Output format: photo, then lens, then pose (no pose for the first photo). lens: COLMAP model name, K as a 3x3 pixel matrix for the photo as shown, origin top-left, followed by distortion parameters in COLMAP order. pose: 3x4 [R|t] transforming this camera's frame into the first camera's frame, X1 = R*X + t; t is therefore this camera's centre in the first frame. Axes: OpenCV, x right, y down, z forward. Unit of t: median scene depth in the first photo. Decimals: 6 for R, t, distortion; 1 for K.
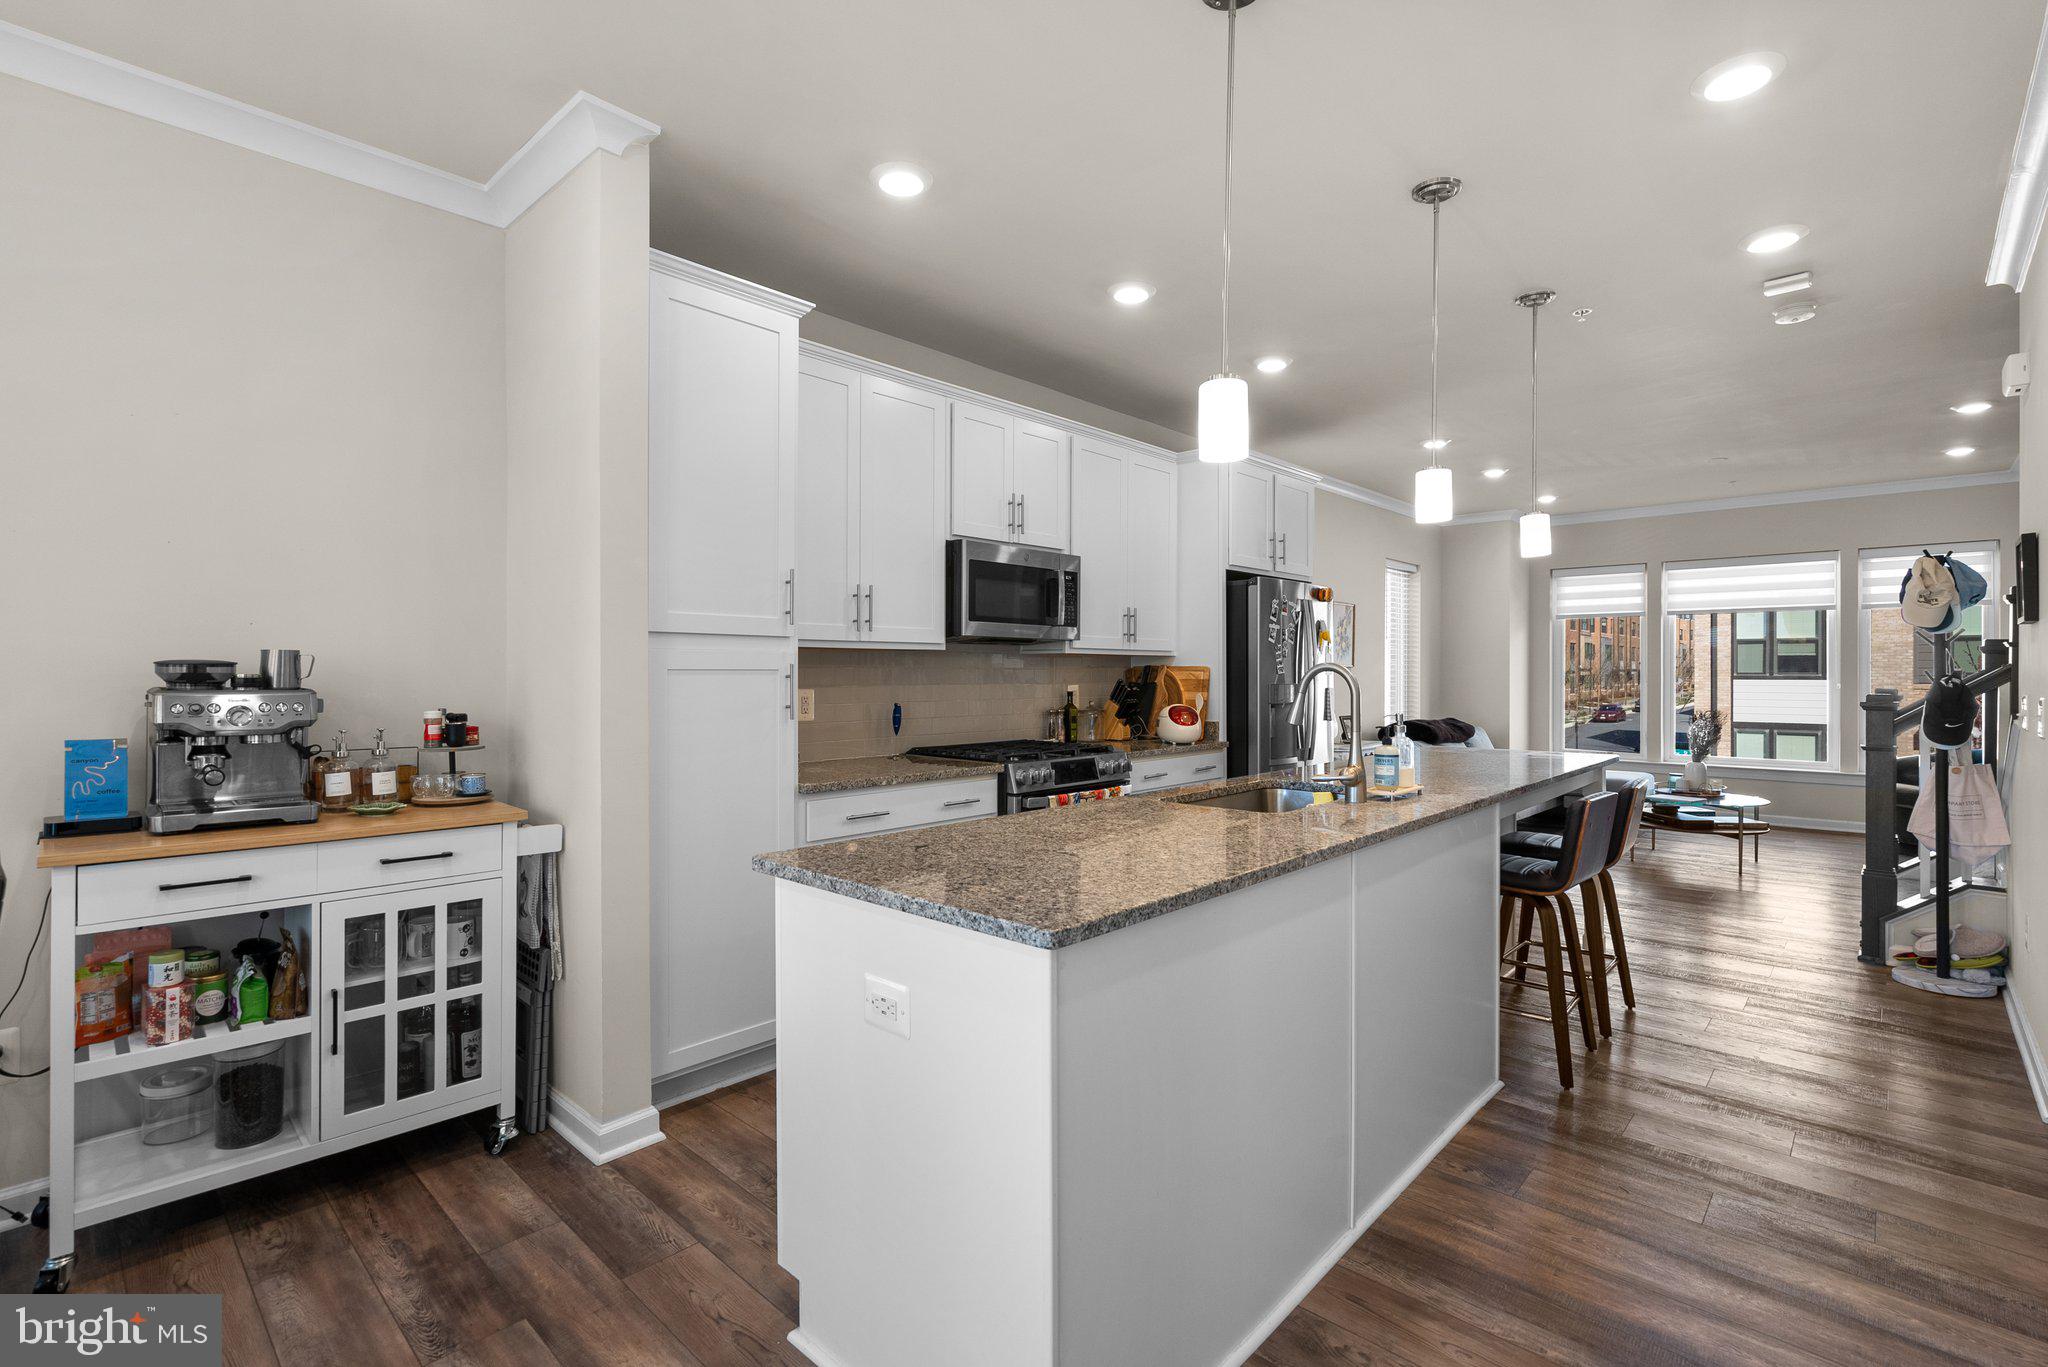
lens RADIAL K [[932.8, 0, 1022.4], [0, 932.8, 671.9], [0, 0, 1]] dist [-0.002576, 0.000372]
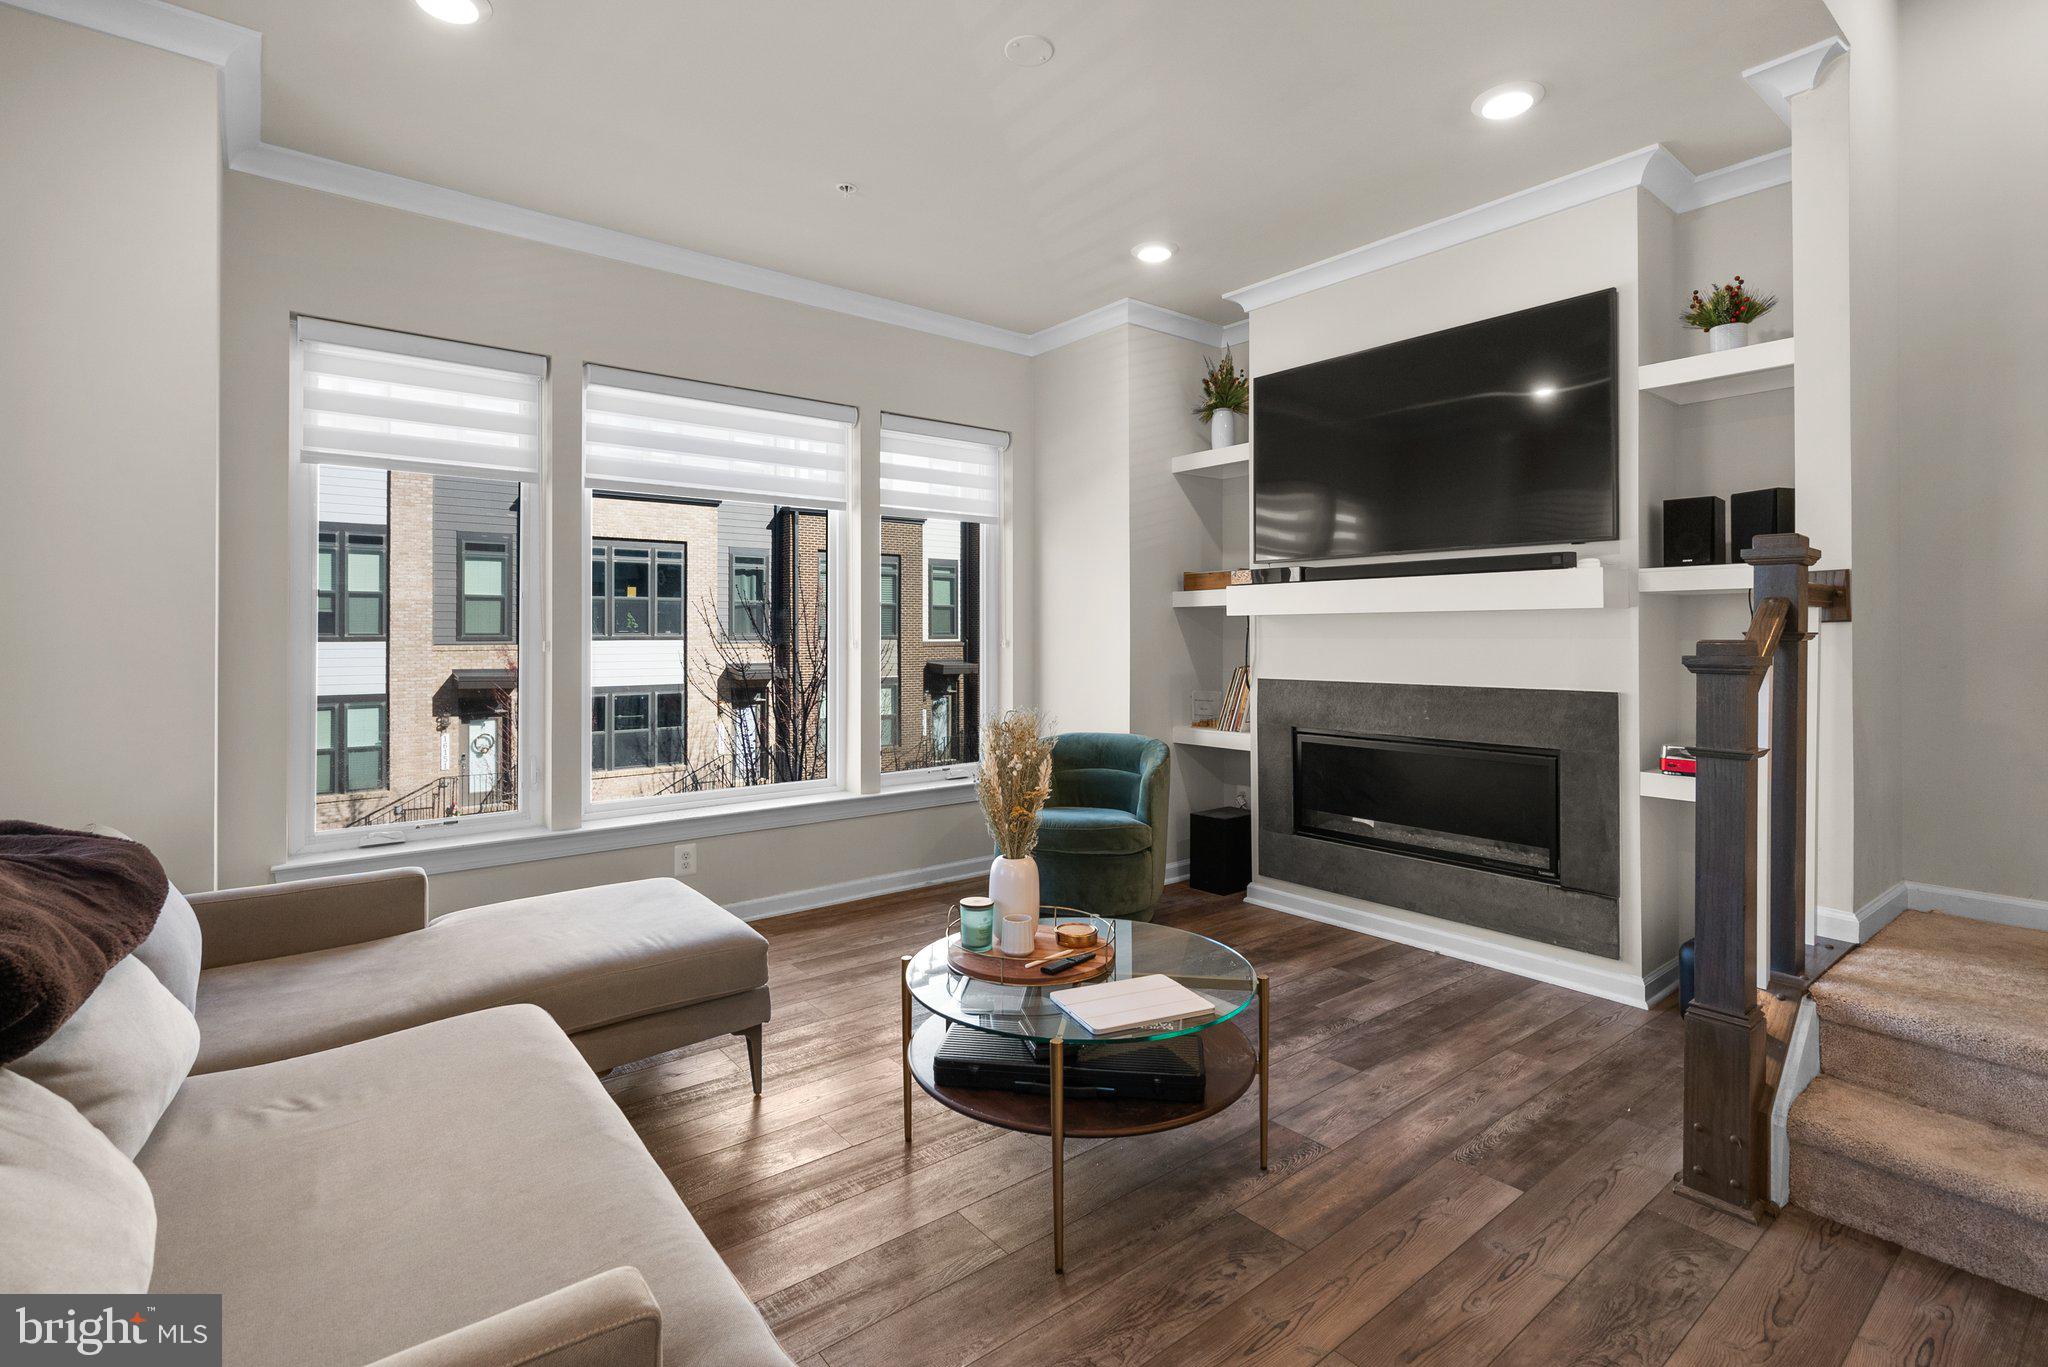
lens RADIAL K [[947.1, 0, 1029.9], [0, 947.1, 631.8], [0, 0, 1]] dist [0.000017, 0.000084]
pose [[0.134028, 0.003512, 0.990971, 0.601497], [0.000608, 0.999993, -0.003626, 0.015897], [-0.990977, 0.001088, 0.134025, 1.552426]]
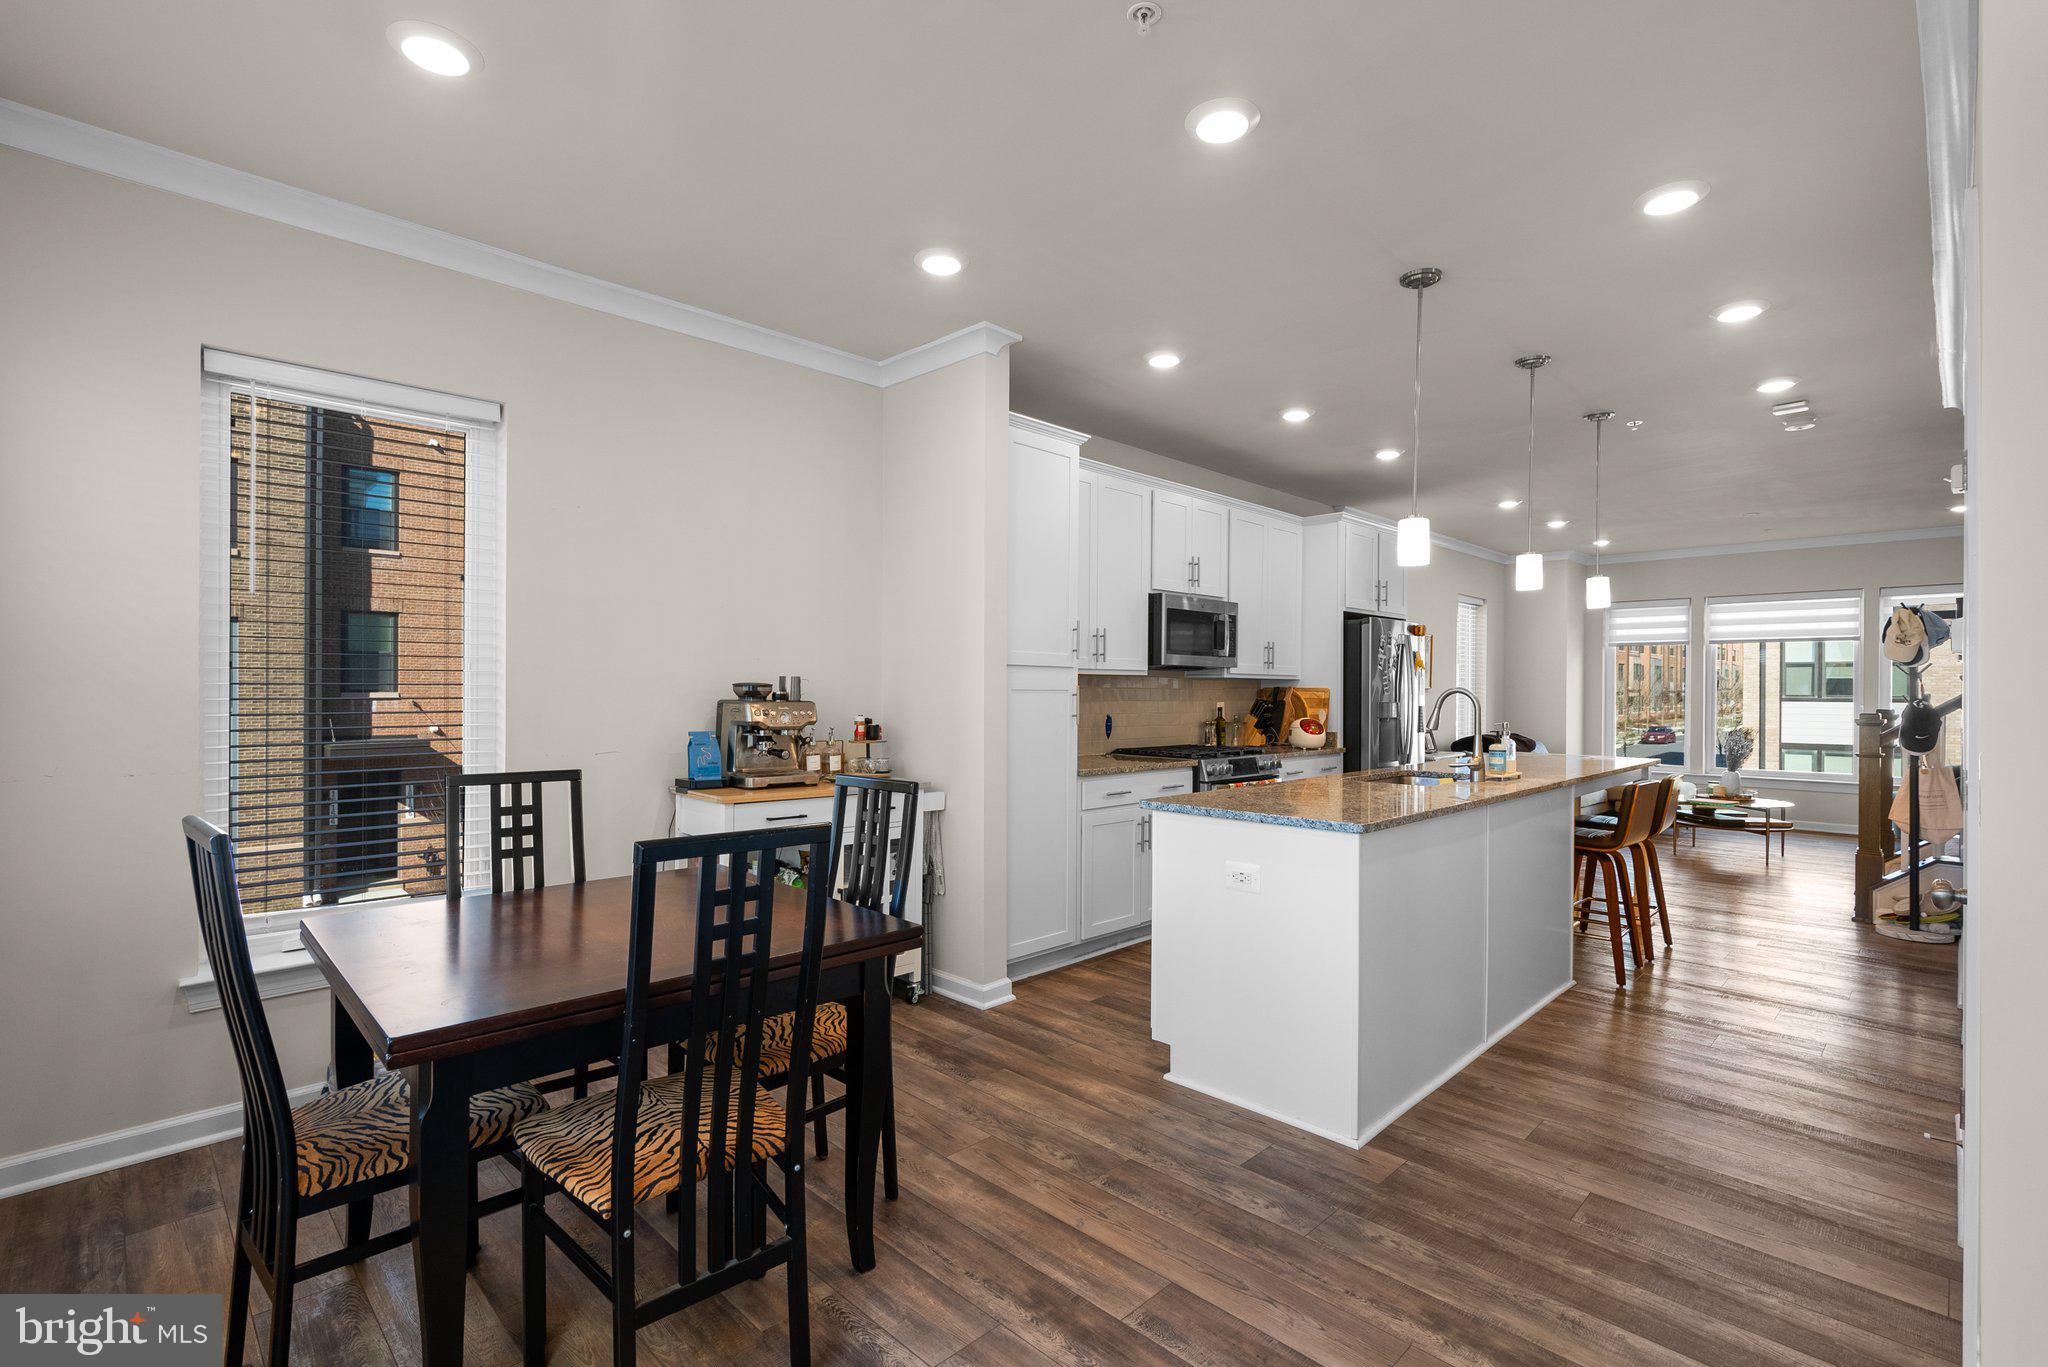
lens RADIAL K [[934.7, 0, 1025.7], [0, 934.7, 688.1], [0, 0, 1]] dist [-0.000623, -0.000376]
pose [[0.999411, 0.005878, -0.033810, -0.206894], [-0.005926, 0.999982, -0.001305, -0.002342], [0.033802, 0.001504, 0.999427, -0.339448]]
